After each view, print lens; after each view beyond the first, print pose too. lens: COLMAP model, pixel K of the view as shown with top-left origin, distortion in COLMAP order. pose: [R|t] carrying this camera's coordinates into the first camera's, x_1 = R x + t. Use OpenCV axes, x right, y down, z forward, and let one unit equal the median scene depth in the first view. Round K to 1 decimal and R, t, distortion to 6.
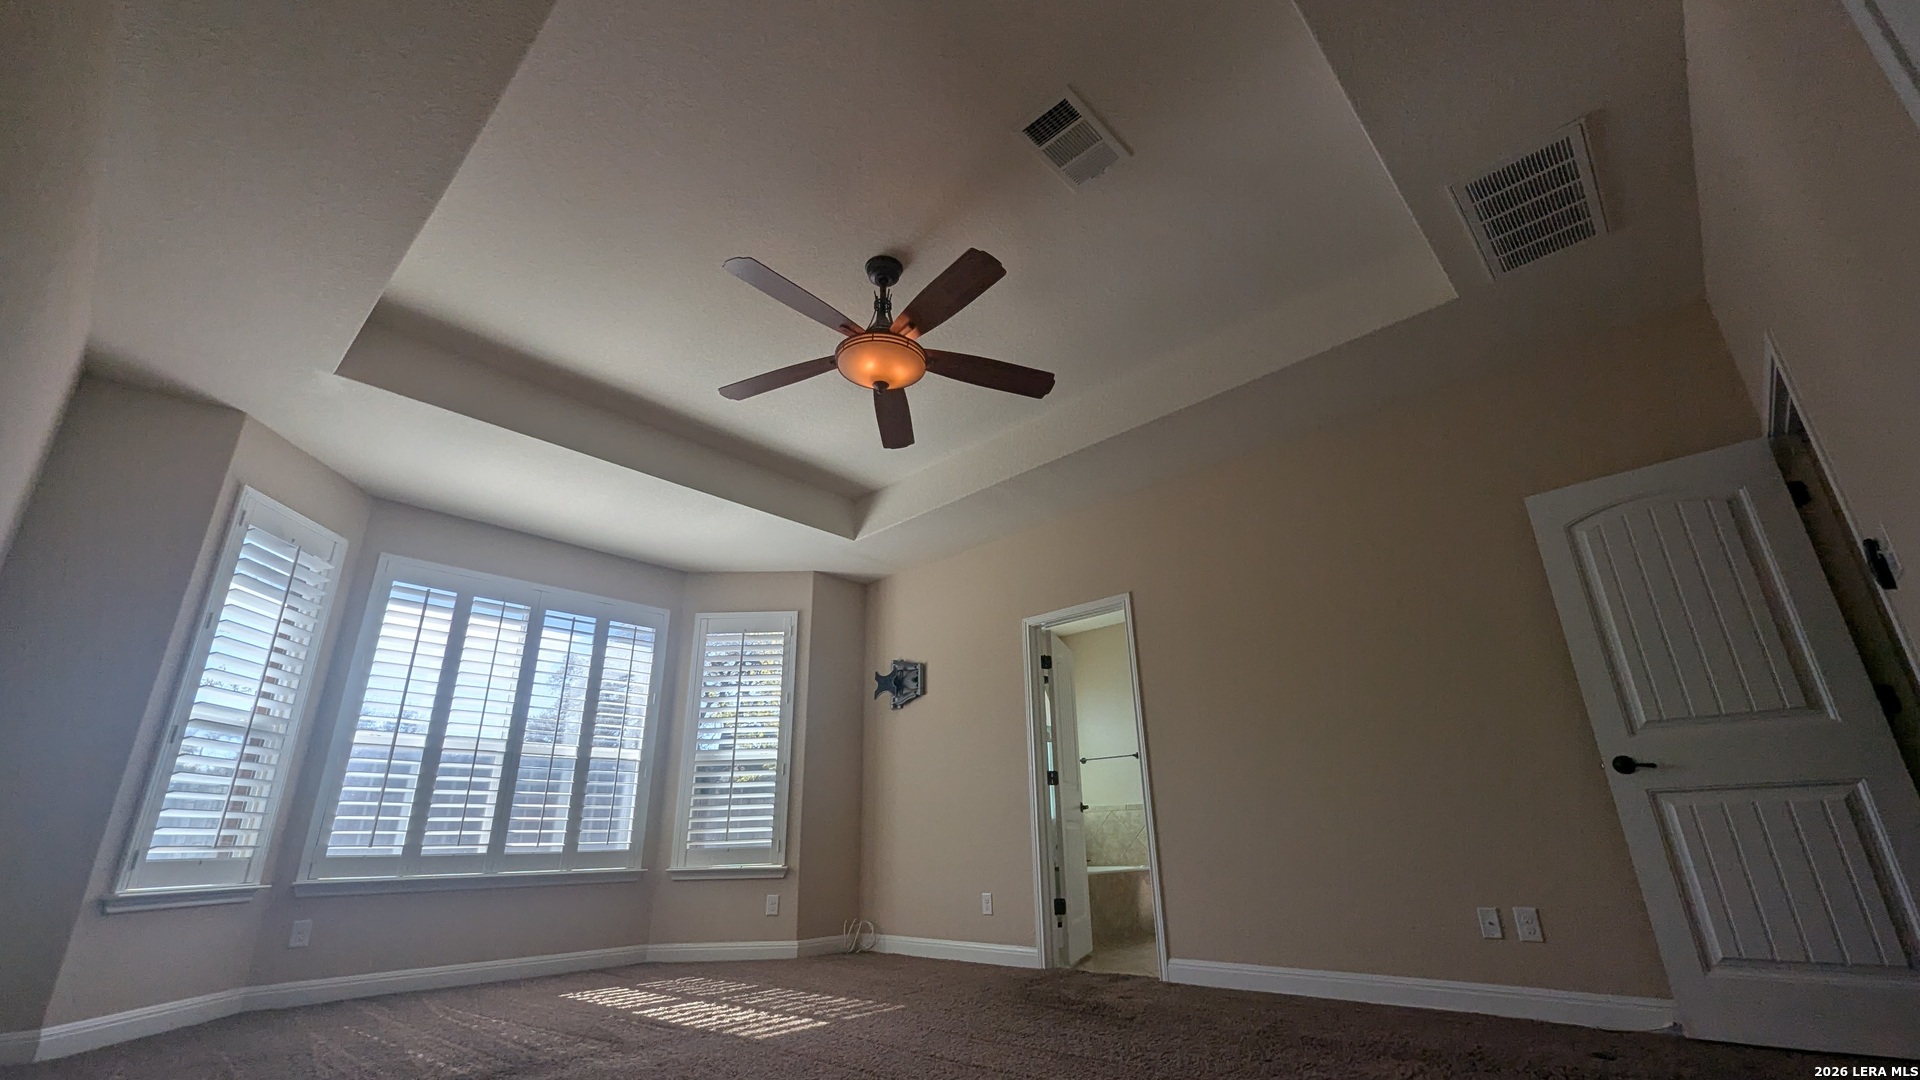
lens RADIAL K [[803.4, 0, 960.0], [0, 803.4, 540.0], [0, 0, 1]] dist [0.008371, -0.000279]
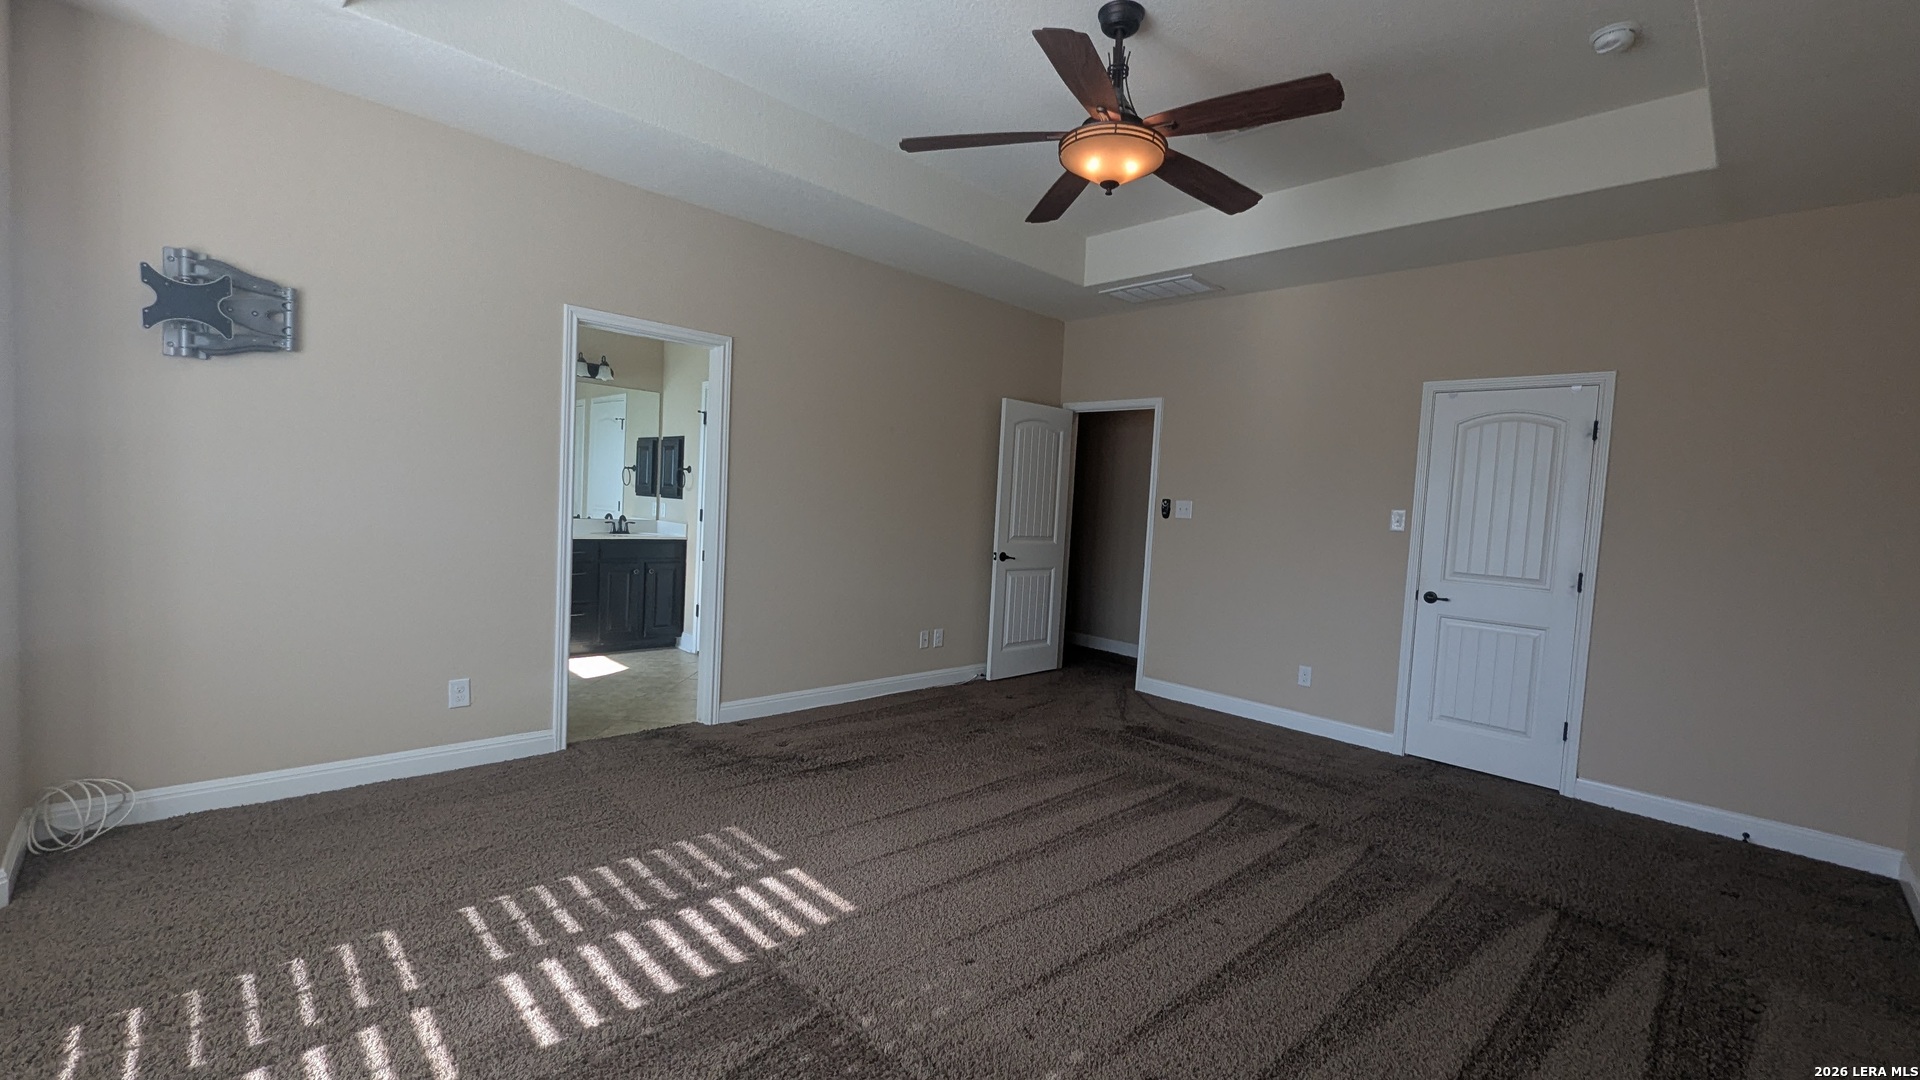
lens RADIAL K [[795.6, 0, 965.0], [0, 795.6, 544.6], [0, 0, 1]] dist [0.001214, -0.000603]
pose [[0.039632, -0.035423, 0.998586, -0.765597], [-0.412482, 0.909666, 0.048639, 0.145008], [-0.910103, -0.413827, 0.021440, 0.770744]]
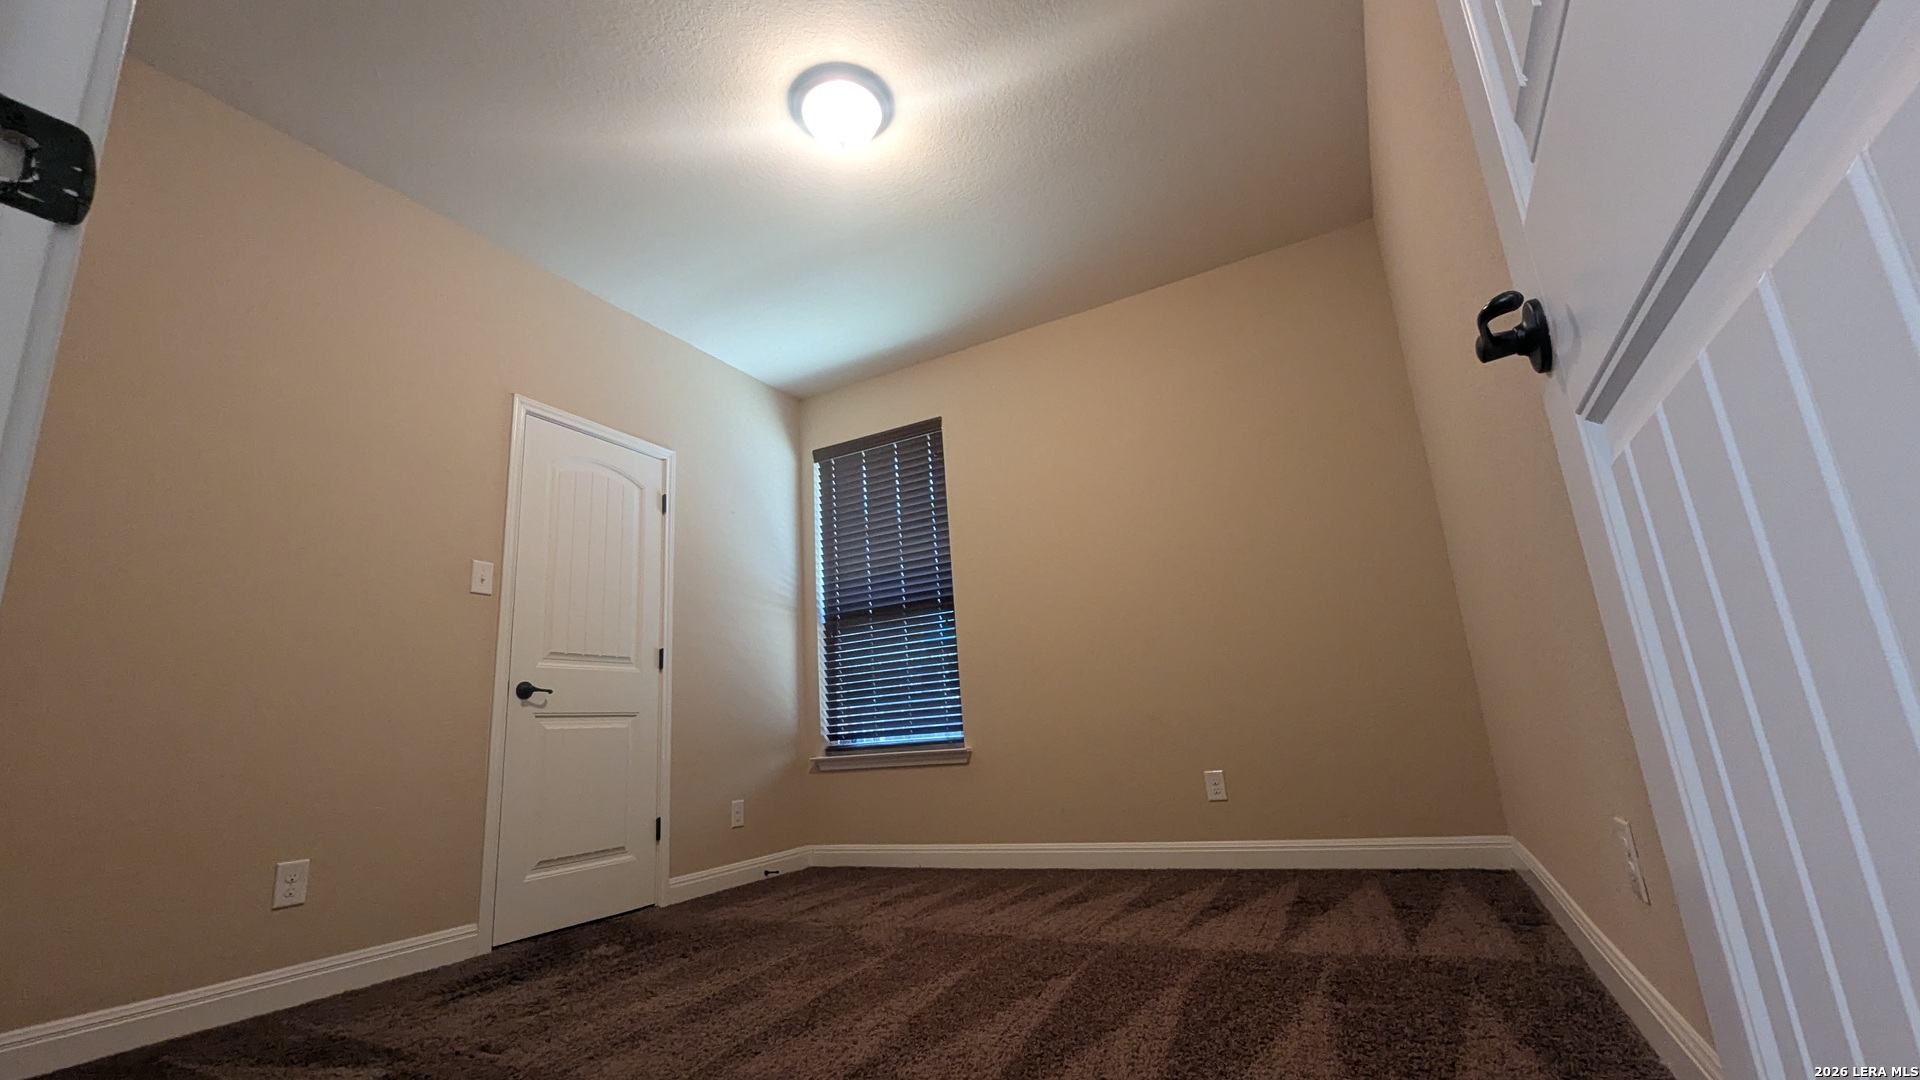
lens RADIAL K [[796.2, 0, 967.1], [0, 796.2, 538.5], [0, 0, 1]] dist [0.002009, -0.000261]
pose [[-0.959300, 0.021128, -0.281596, 0.116700], [0.181602, 0.809797, -0.557897, 0.377976], [0.216249, -0.586329, -0.780676, 0.951989]]
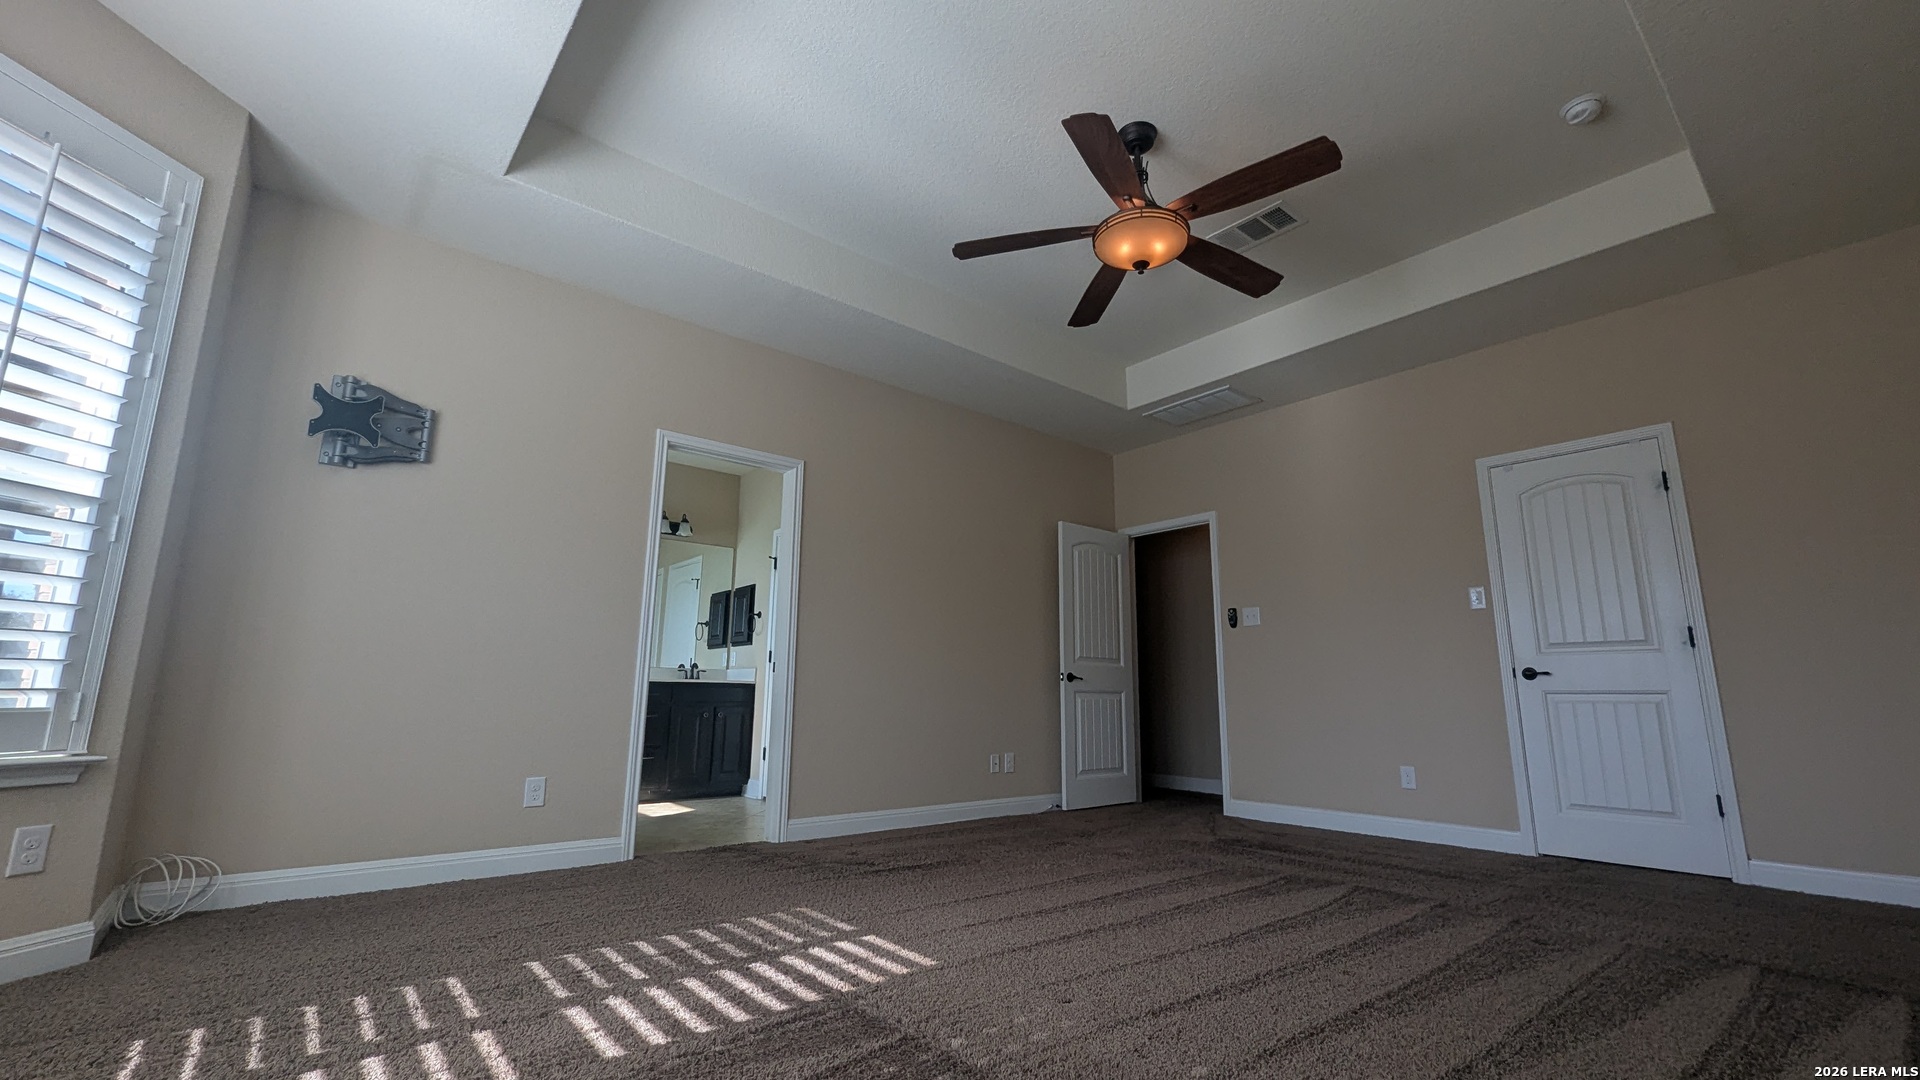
lens RADIAL K [[794.6, 0, 964.7], [0, 794.6, 542.7], [0, 0, 1]] dist [0.000920, 0.000300]
pose [[0.117314, 0.211017, 0.970417, -0.770711], [-0.368613, 0.916611, -0.154755, 0.268798], [-0.922151, -0.339554, 0.185314, 0.725161]]
